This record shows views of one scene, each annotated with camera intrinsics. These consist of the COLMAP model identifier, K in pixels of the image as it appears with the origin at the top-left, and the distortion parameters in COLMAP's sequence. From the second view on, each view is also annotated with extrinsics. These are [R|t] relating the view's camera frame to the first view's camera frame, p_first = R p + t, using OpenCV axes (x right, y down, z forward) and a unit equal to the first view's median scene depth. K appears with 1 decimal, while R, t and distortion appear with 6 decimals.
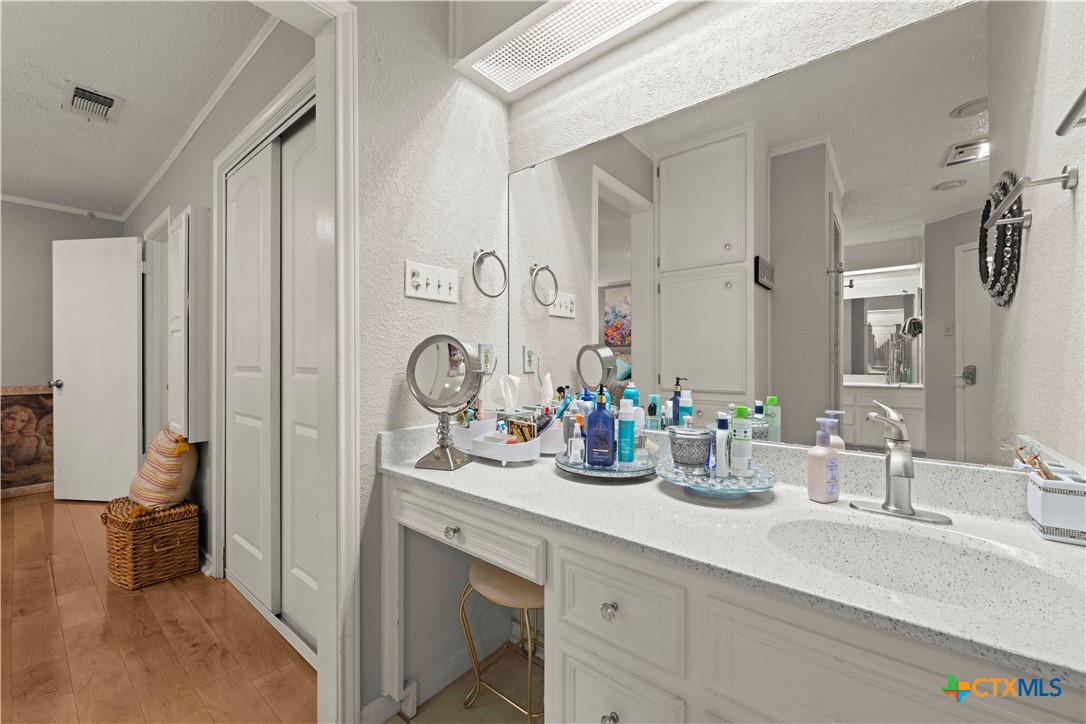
lens RADIAL K [[428.9, 0, 549.0], [0, 428.9, 363.3], [0, 0, 1]] dist [0.000135, 0.000111]
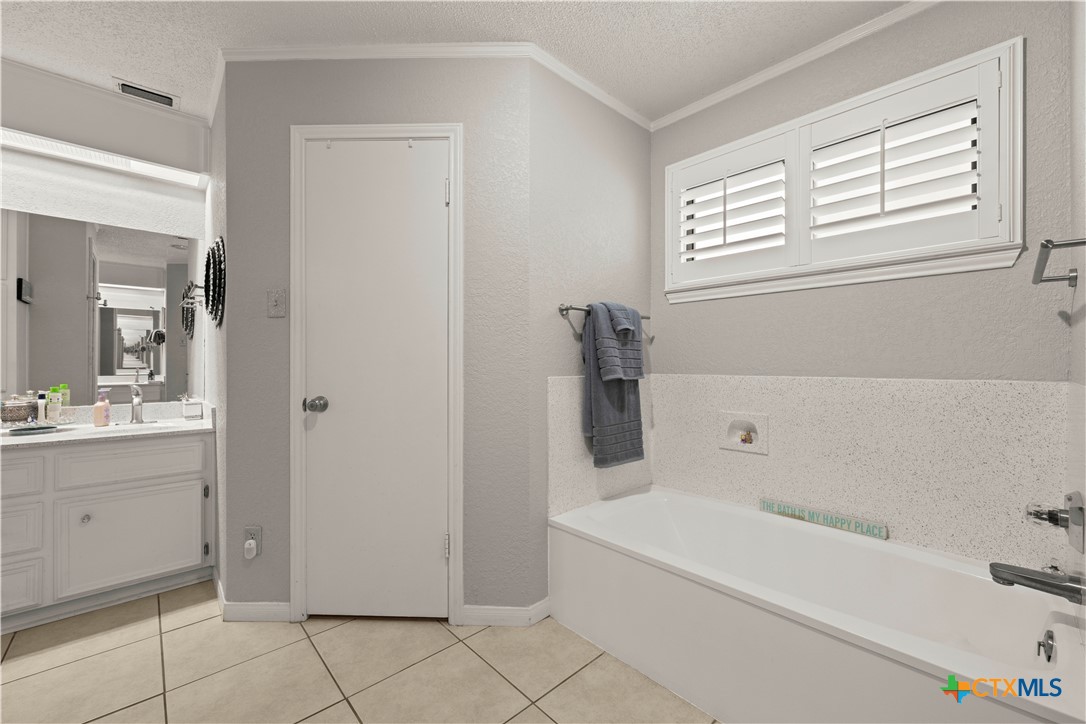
lens RADIAL K [[431.9, 0, 541.4], [0, 431.9, 360.0], [0, 0, 1]] dist [-0.001038, -0.000077]
pose [[0.151055, 0.009445, 0.988480, -0.804832], [0.003787, 0.999941, -0.010134, 0.001525], [-0.988518, 0.005275, 0.151010, -1.043536]]
